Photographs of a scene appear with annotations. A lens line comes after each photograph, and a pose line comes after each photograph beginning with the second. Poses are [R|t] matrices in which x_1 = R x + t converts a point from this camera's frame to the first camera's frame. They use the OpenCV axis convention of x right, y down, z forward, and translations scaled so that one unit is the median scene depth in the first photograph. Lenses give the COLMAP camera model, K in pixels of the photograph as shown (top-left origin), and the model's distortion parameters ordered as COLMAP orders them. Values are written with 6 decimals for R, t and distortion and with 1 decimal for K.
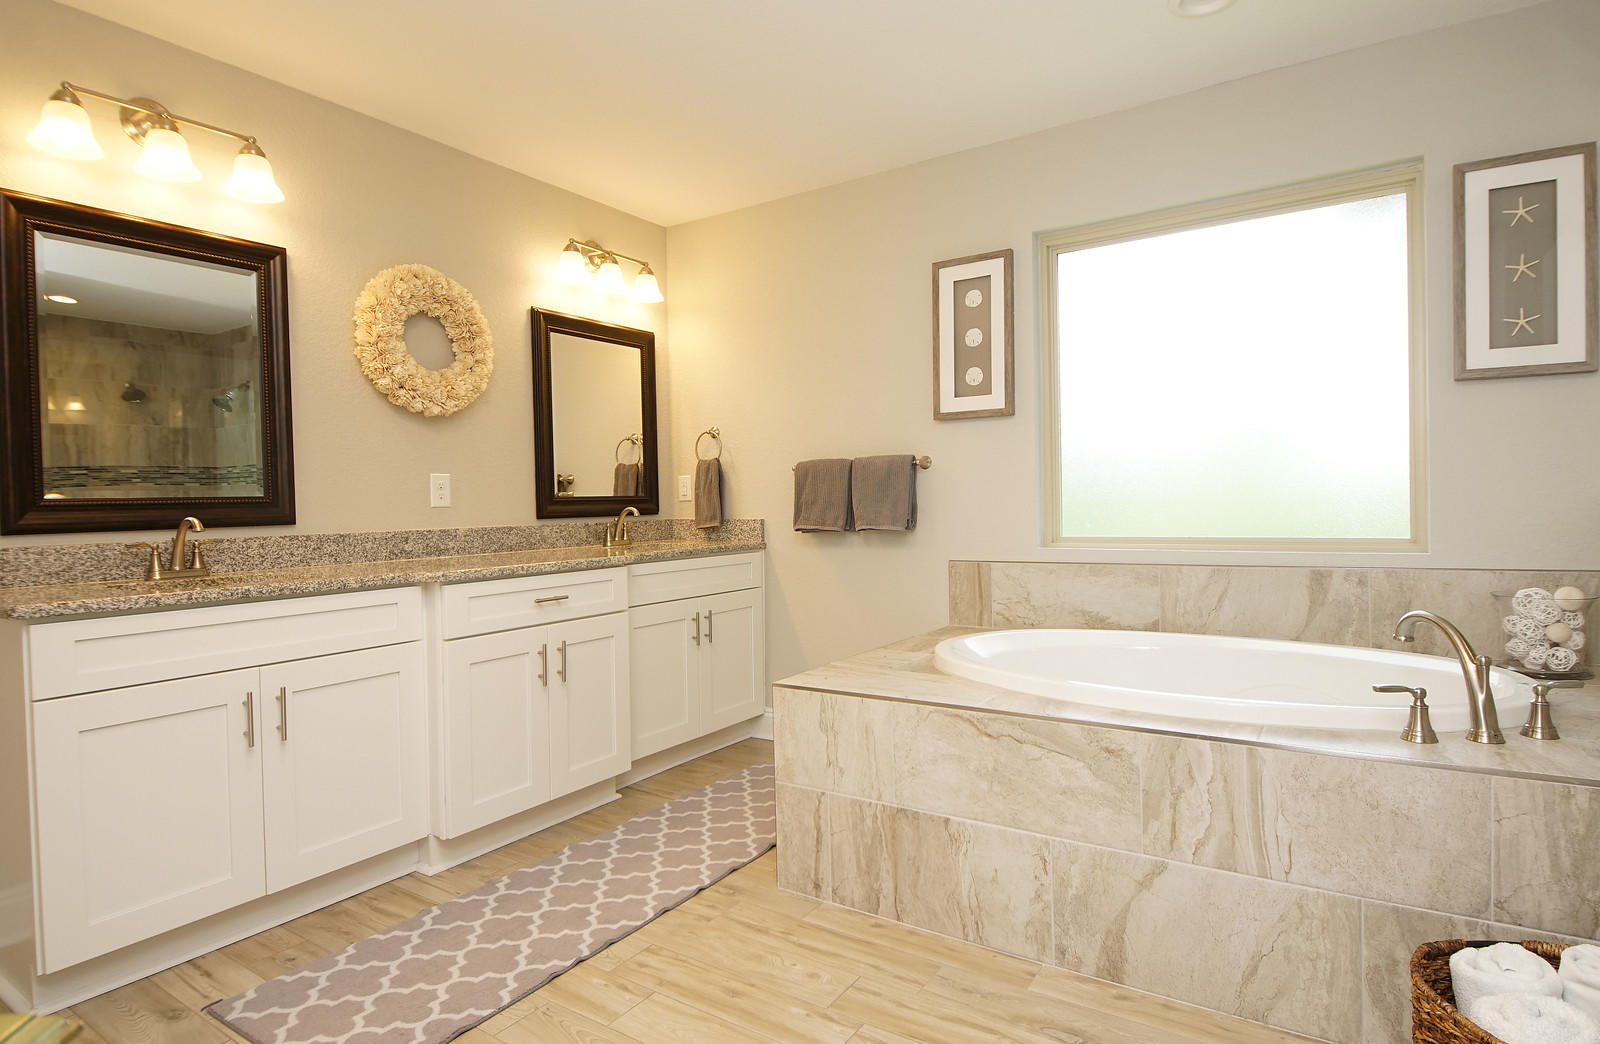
lens RADIAL K [[873.3, 0, 789.2], [0, 873.3, 517.0], [0, 0, 1]] dist [0.020787, -0.005580]
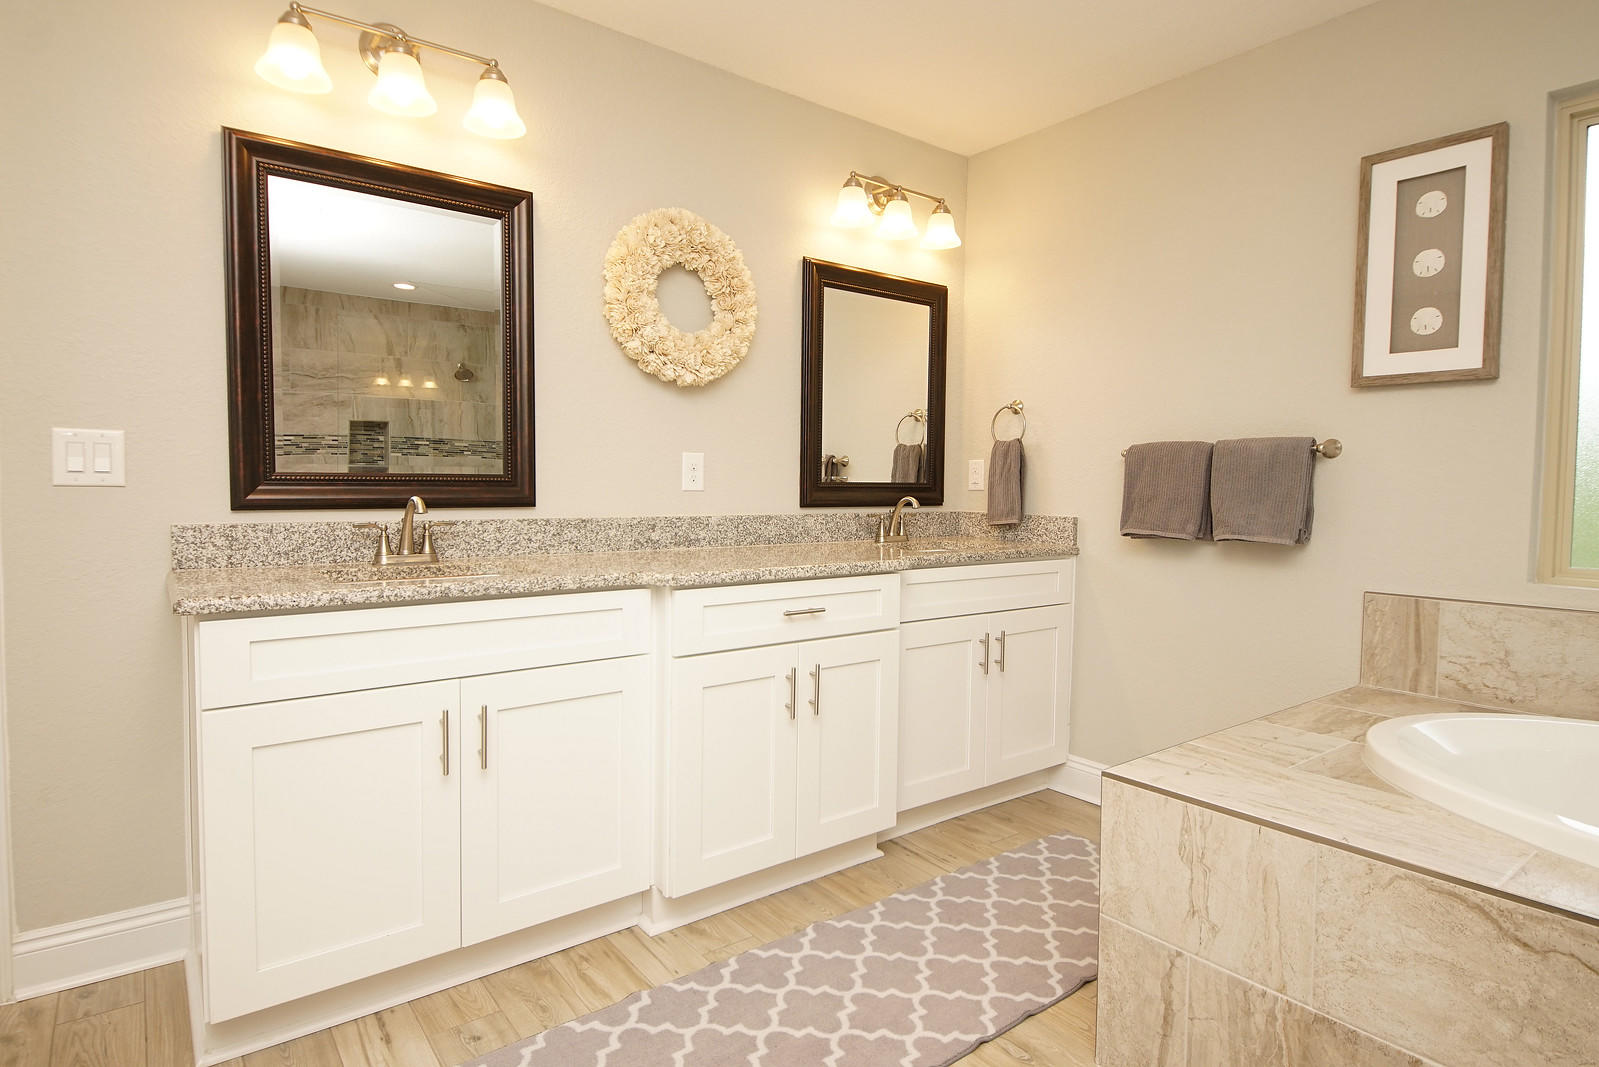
lens RADIAL K [[868.5, 0, 787.7], [0, 868.5, 524.5], [0, 0, 1]] dist [0.014749, -0.016527]
pose [[0.947074, 0.045562, -0.317766, -0.036605], [-0.035946, 0.998703, 0.036061, -0.013653], [0.318996, -0.022730, 0.947483, 0.236913]]
